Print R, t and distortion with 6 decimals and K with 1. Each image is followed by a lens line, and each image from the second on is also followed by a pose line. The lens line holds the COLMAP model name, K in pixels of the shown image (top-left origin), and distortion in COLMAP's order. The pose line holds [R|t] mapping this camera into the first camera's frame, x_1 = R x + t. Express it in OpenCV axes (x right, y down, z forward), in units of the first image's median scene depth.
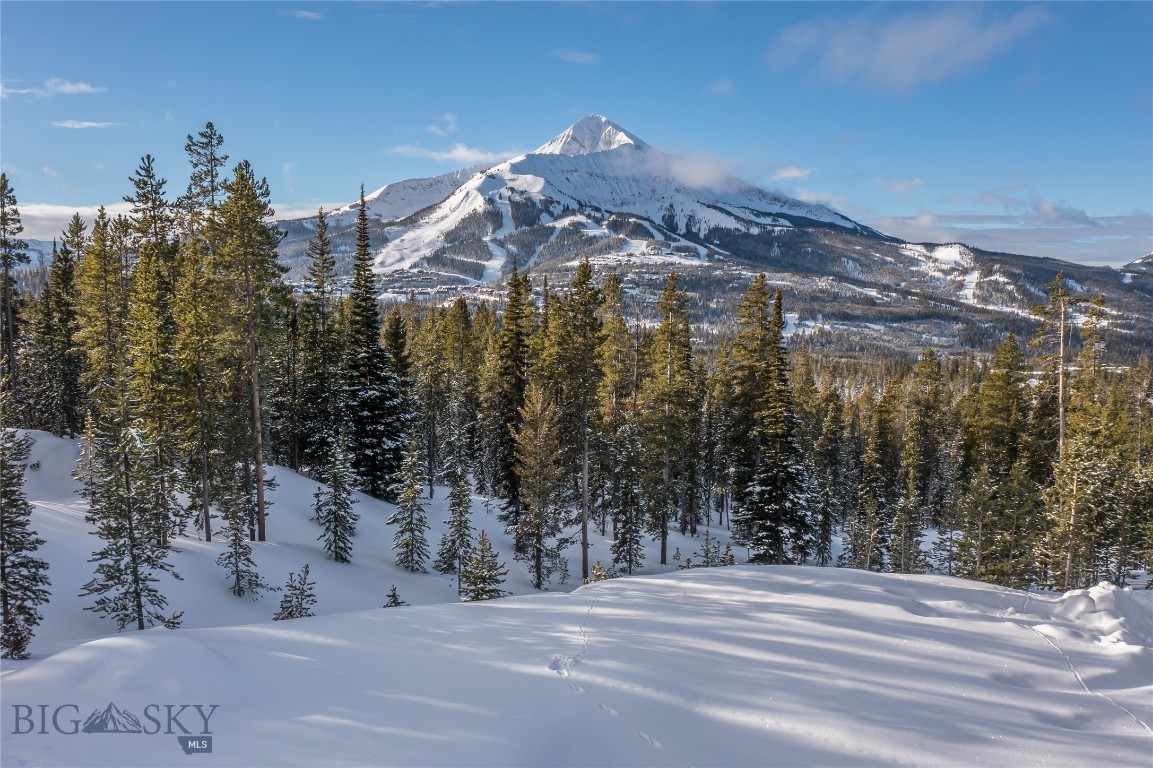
lens RADIAL K [[904.3, 0, 573.8], [0, 904.3, 384.2], [0, 0, 1]] dist [-0.029870, 0.005309]
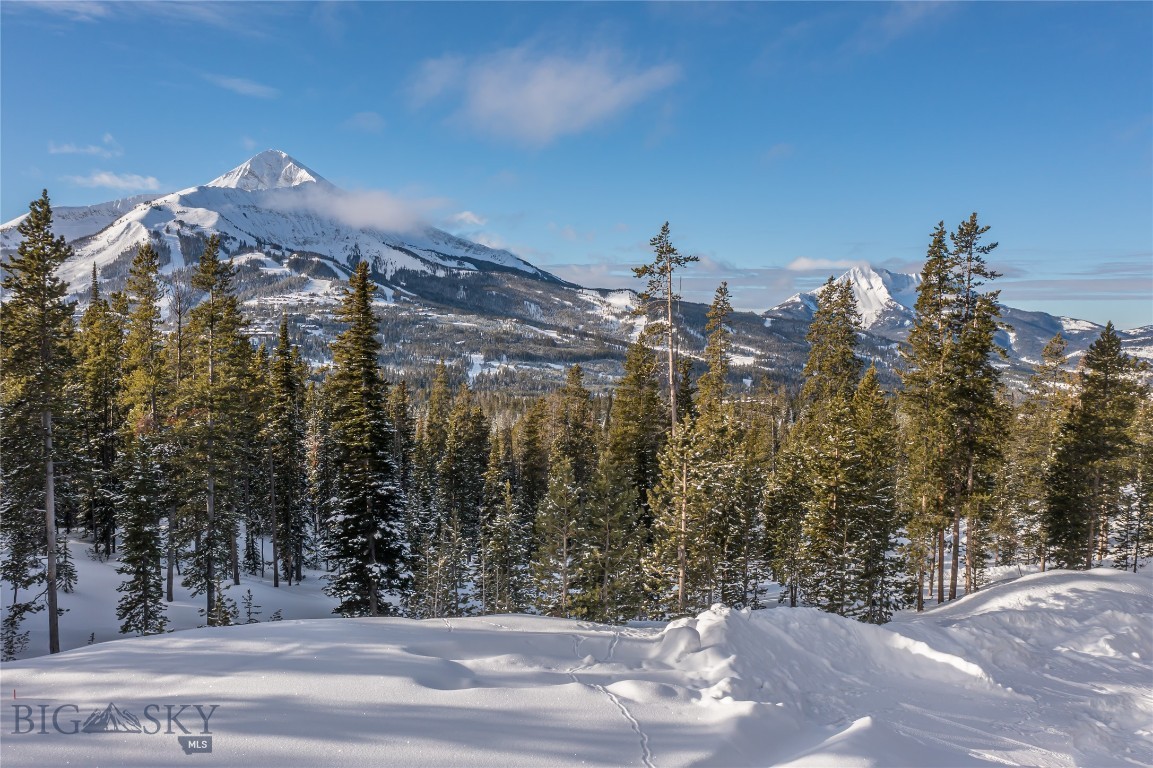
lens RADIAL K [[904.3, 0, 573.9], [0, 904.3, 384.0], [0, 0, 1]] dist [-0.029870, 0.005309]
pose [[0.942755, -0.013549, 0.333210, 0.002704], [0.029193, 0.998692, -0.041987, 0.000762], [-0.332206, 0.049311, 0.941917, 0.003739]]
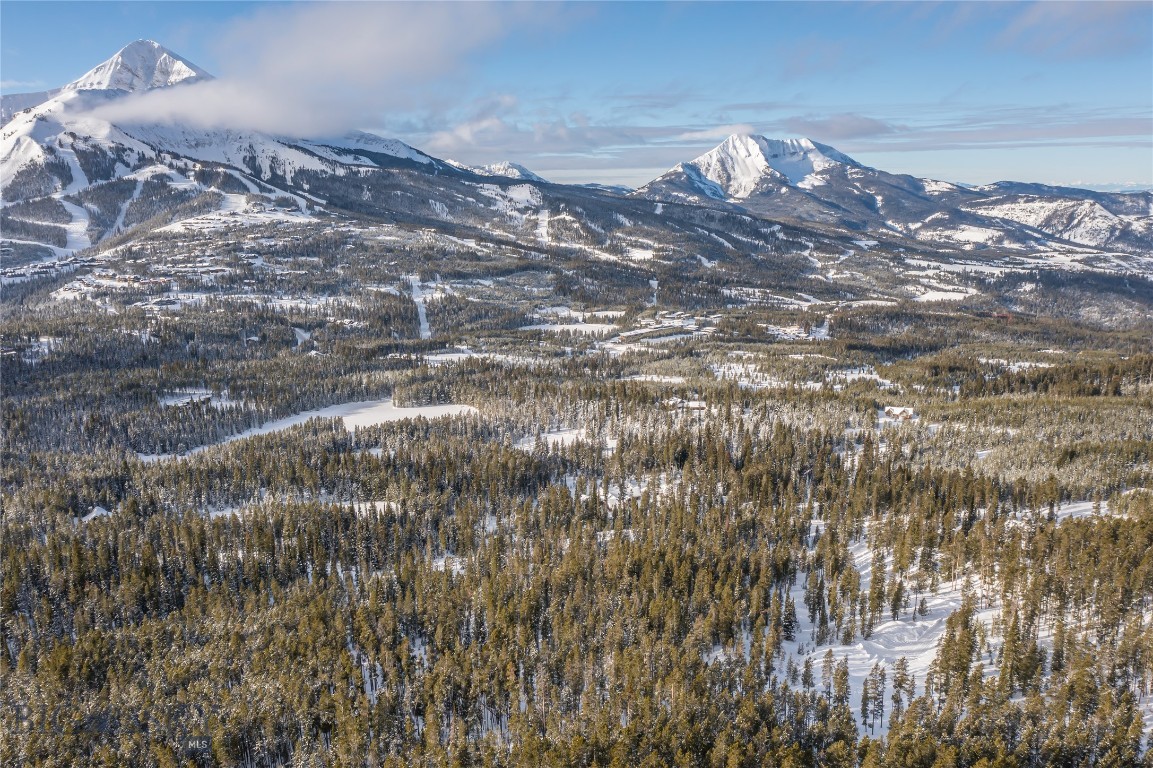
lens RADIAL K [[904.3, 0, 575.4], [0, 904.3, 384.4], [0, 0, 1]] dist [-0.029870, 0.005309]
pose [[0.888751, -0.121038, 0.442121, -0.060800], [0.078253, 0.990413, 0.113838, -0.038949], [-0.451661, -0.066577, 0.889702, -0.059319]]
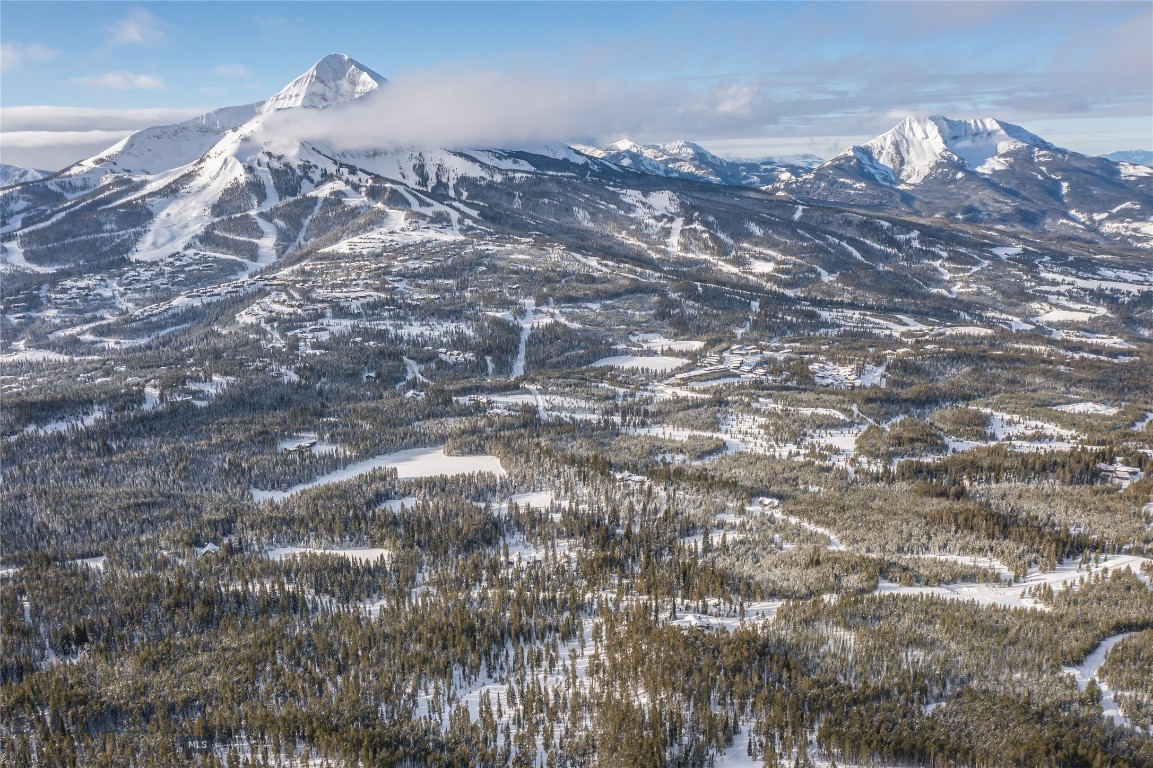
lens RADIAL K [[904.3, 0, 574.0], [0, 904.3, 383.6], [0, 0, 1]] dist [-0.029870, 0.005309]
pose [[0.962565, -0.095952, 0.253499, -0.022662], [0.063511, 0.989051, 0.133209, -0.087447], [-0.263505, -0.112122, 0.958120, -0.172428]]
